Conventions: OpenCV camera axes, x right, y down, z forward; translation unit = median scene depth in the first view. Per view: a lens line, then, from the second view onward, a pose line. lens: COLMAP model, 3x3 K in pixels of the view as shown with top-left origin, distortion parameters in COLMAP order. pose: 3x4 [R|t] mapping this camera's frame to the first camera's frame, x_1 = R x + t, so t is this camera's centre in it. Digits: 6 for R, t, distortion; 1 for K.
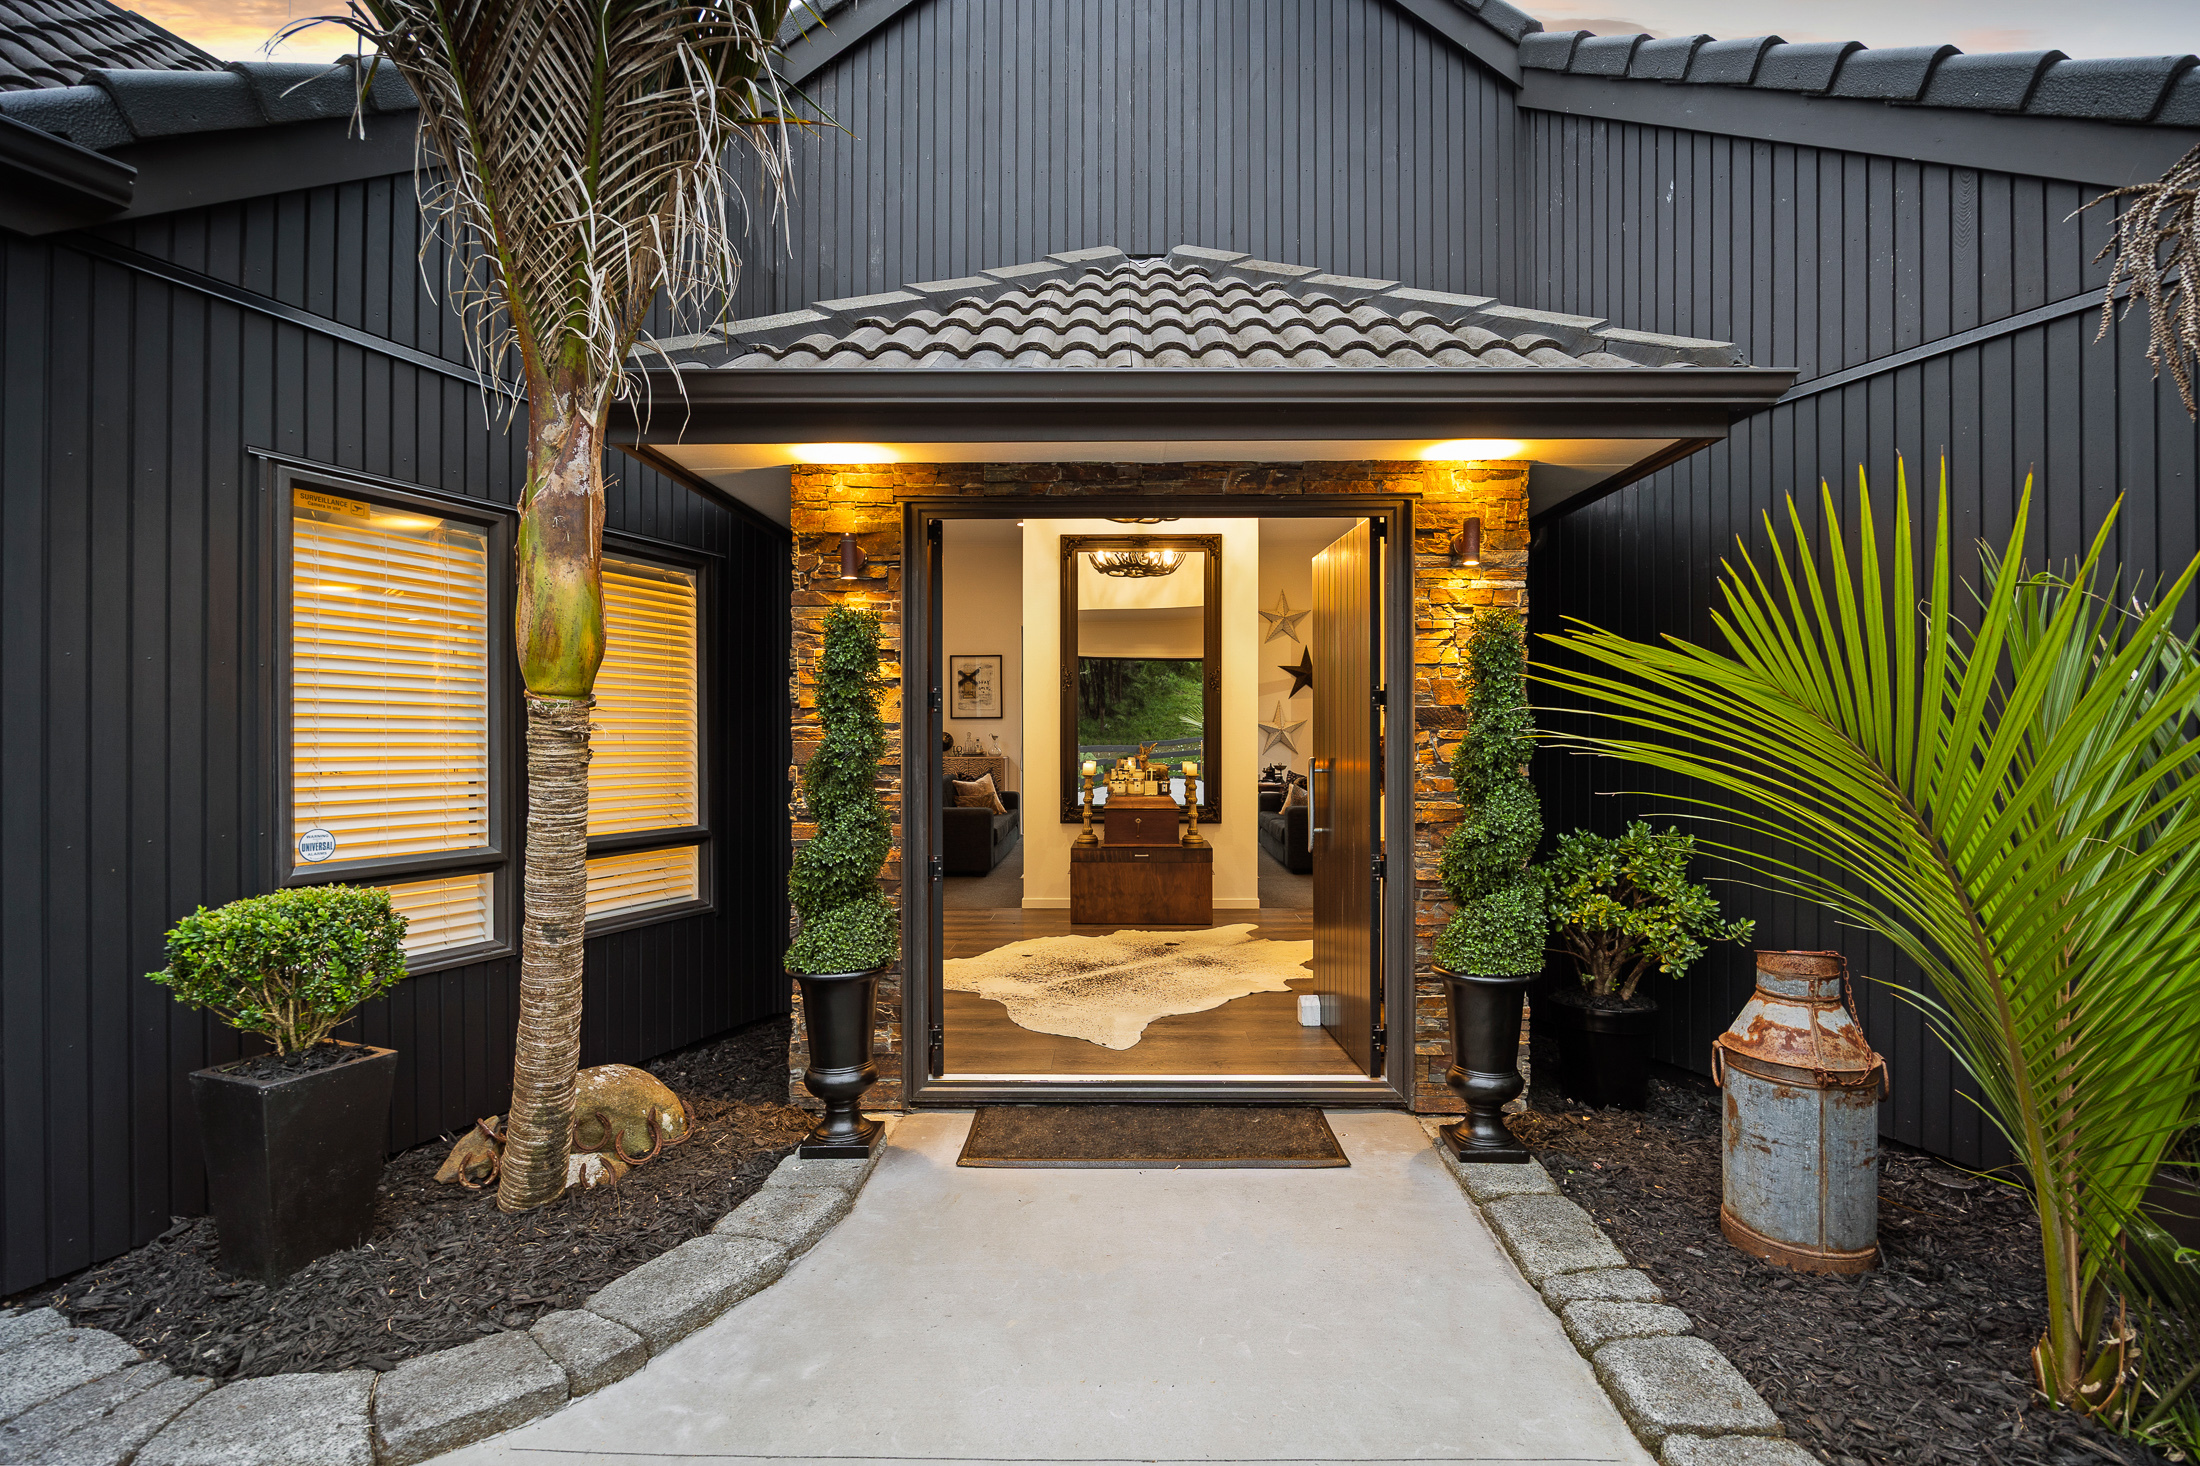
lens RADIAL K [[981.6, 0, 1100.0], [0, 981.6, 733.0], [0, 0, 1]] dist [0.002439, -0.000319]
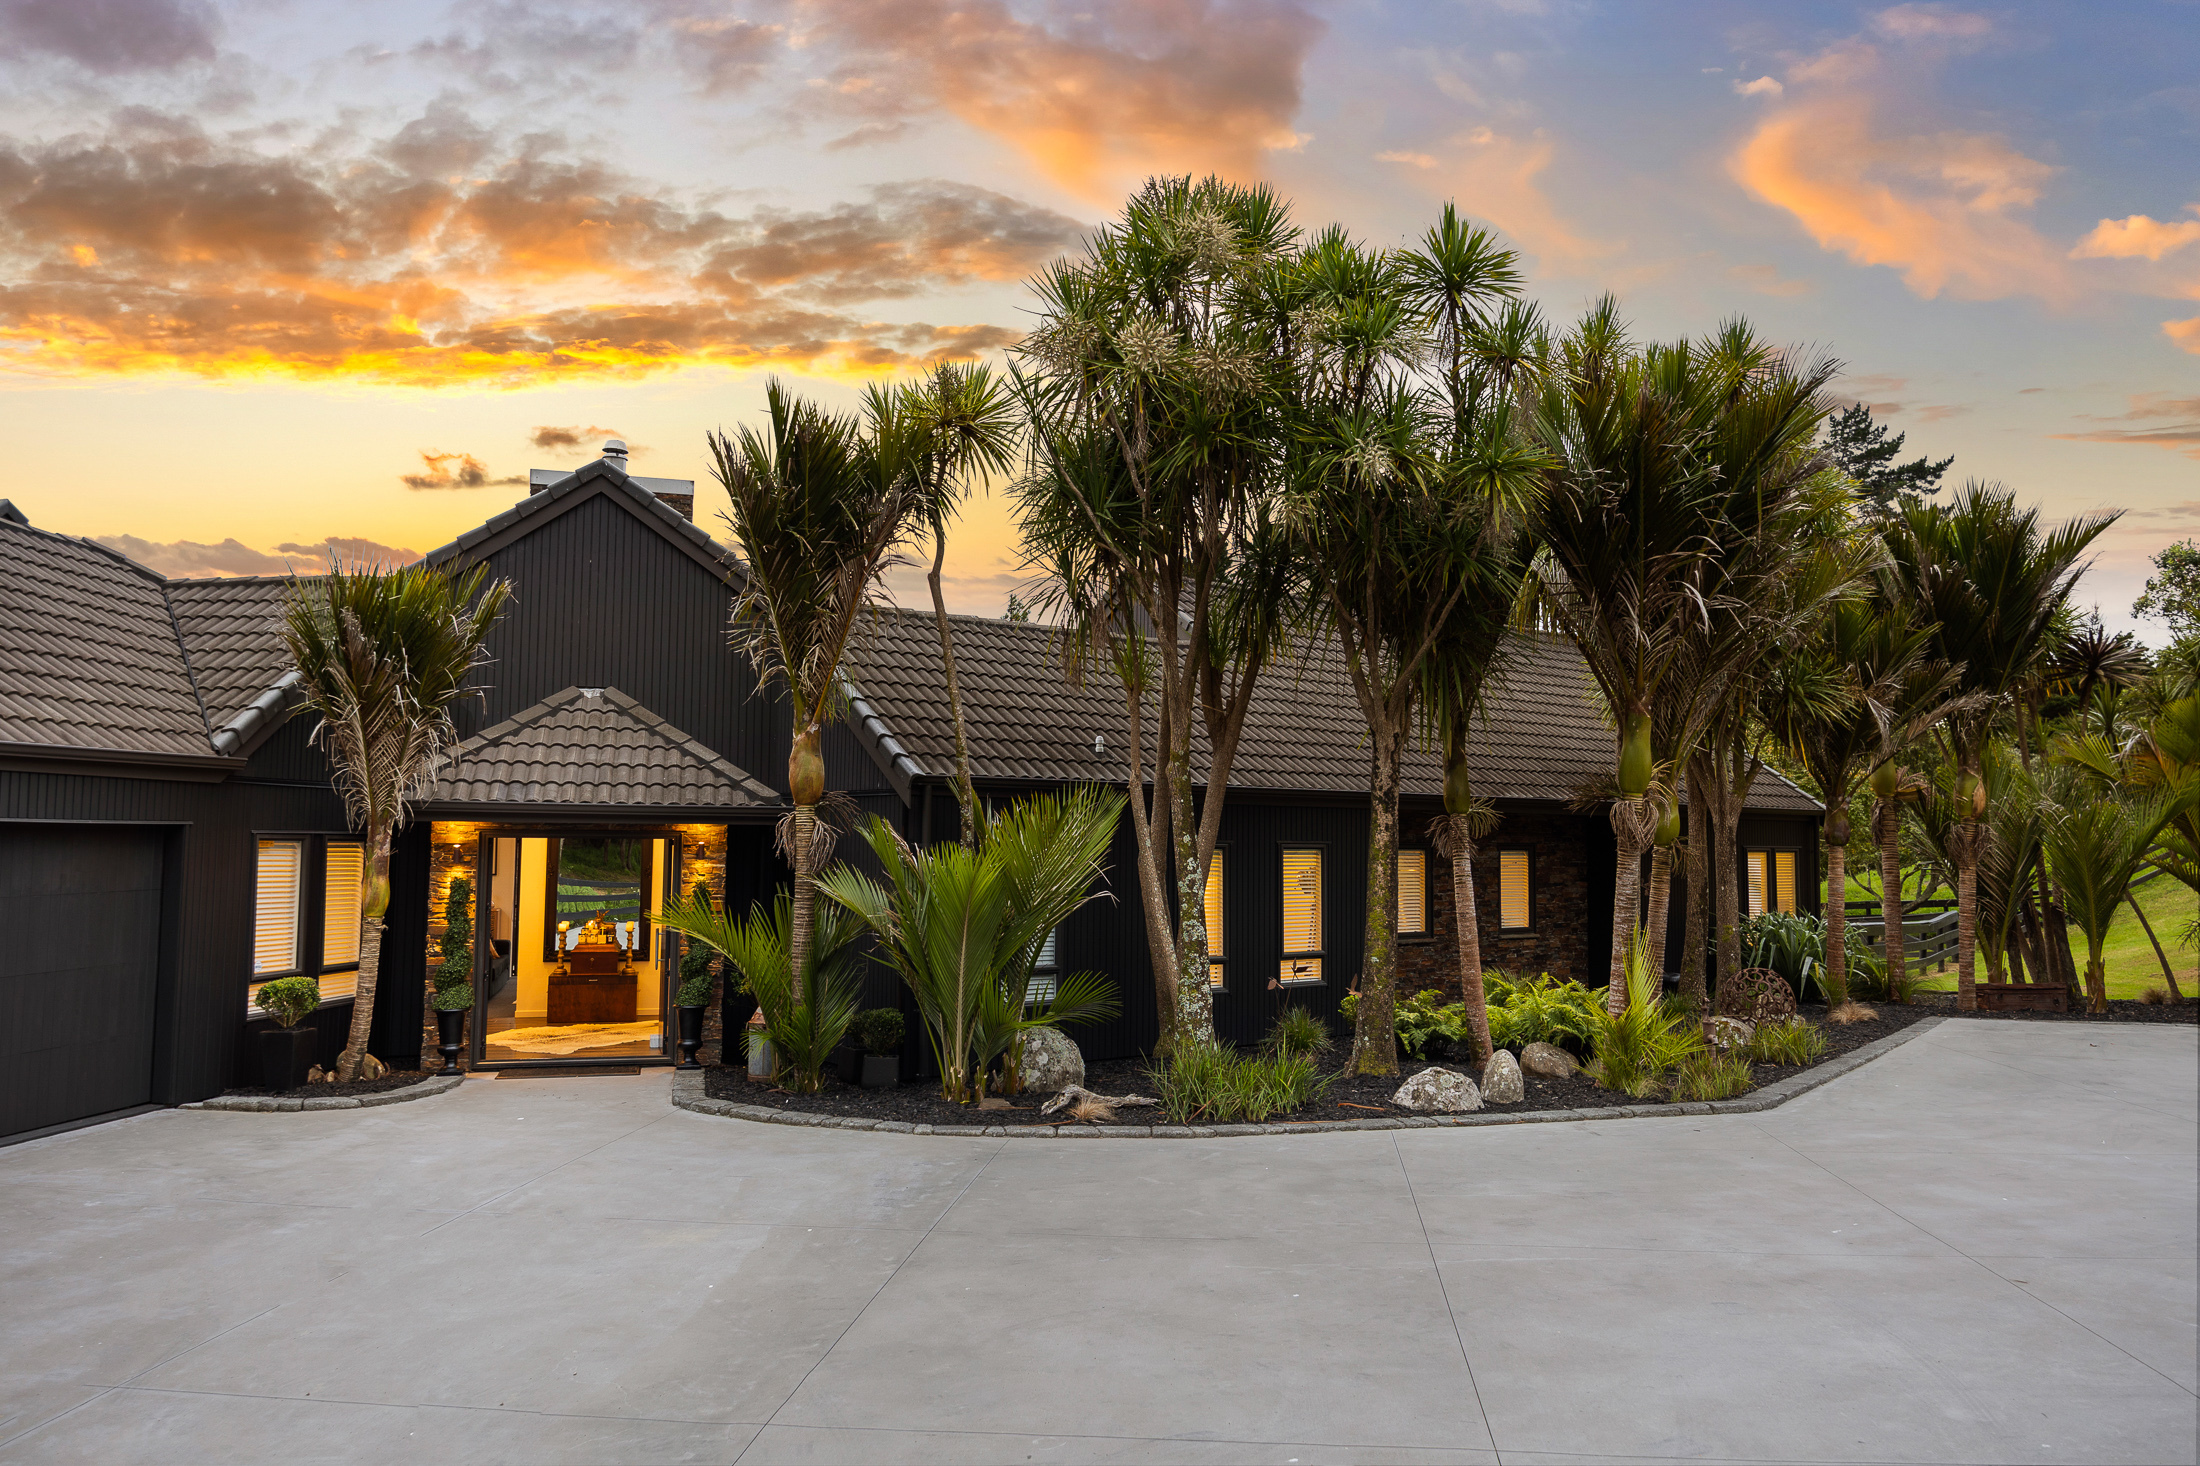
lens RADIAL K [[1630.4, 0, 1099.8], [0, 1630.4, 756.9], [0, 0, 1]] dist [0.003361, 0.002232]
pose [[0.961151, 0.027304, 0.274669, 0.182518], [-0.015188, 0.998819, -0.046141, -0.255933], [-0.275605, 0.040177, 0.960431, -3.520007]]
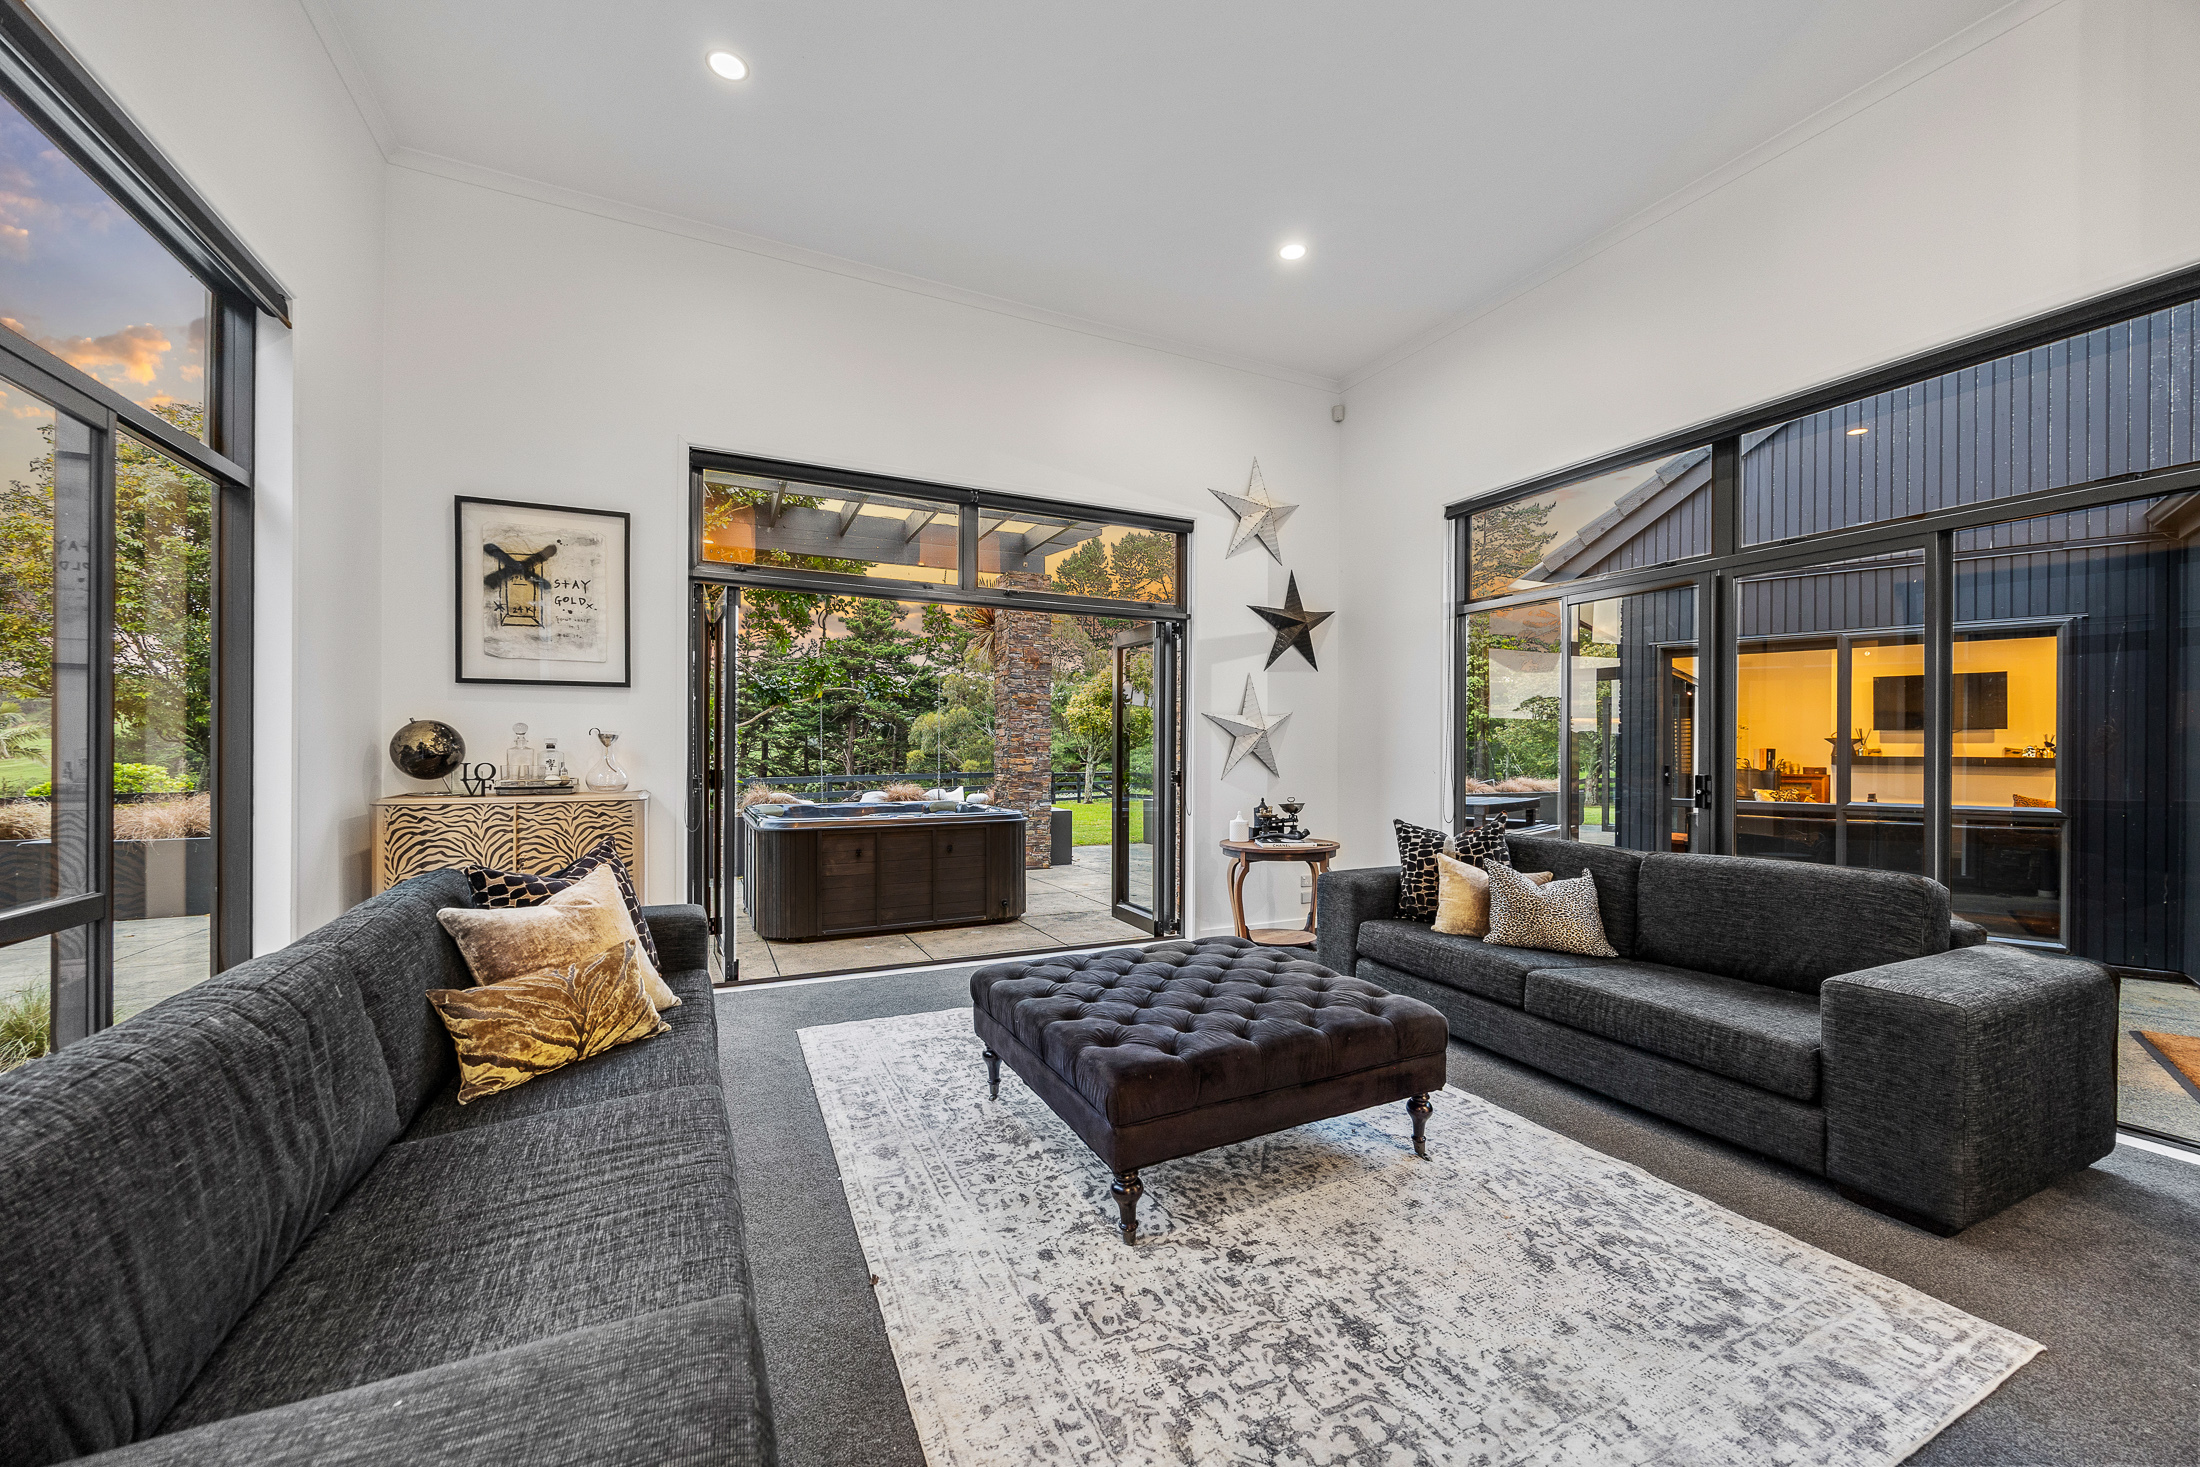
lens RADIAL K [[850.8, 0, 1100.0], [0, 850.8, 733.5], [0, 0, 1]] dist [0.000344, 0.000012]
pose [[0.889691, 0.013397, 0.456367, -0.088161], [-0.009521, 0.999896, -0.010792, 0.004032], [-0.456465, 0.005257, 0.889726, 0.641381]]
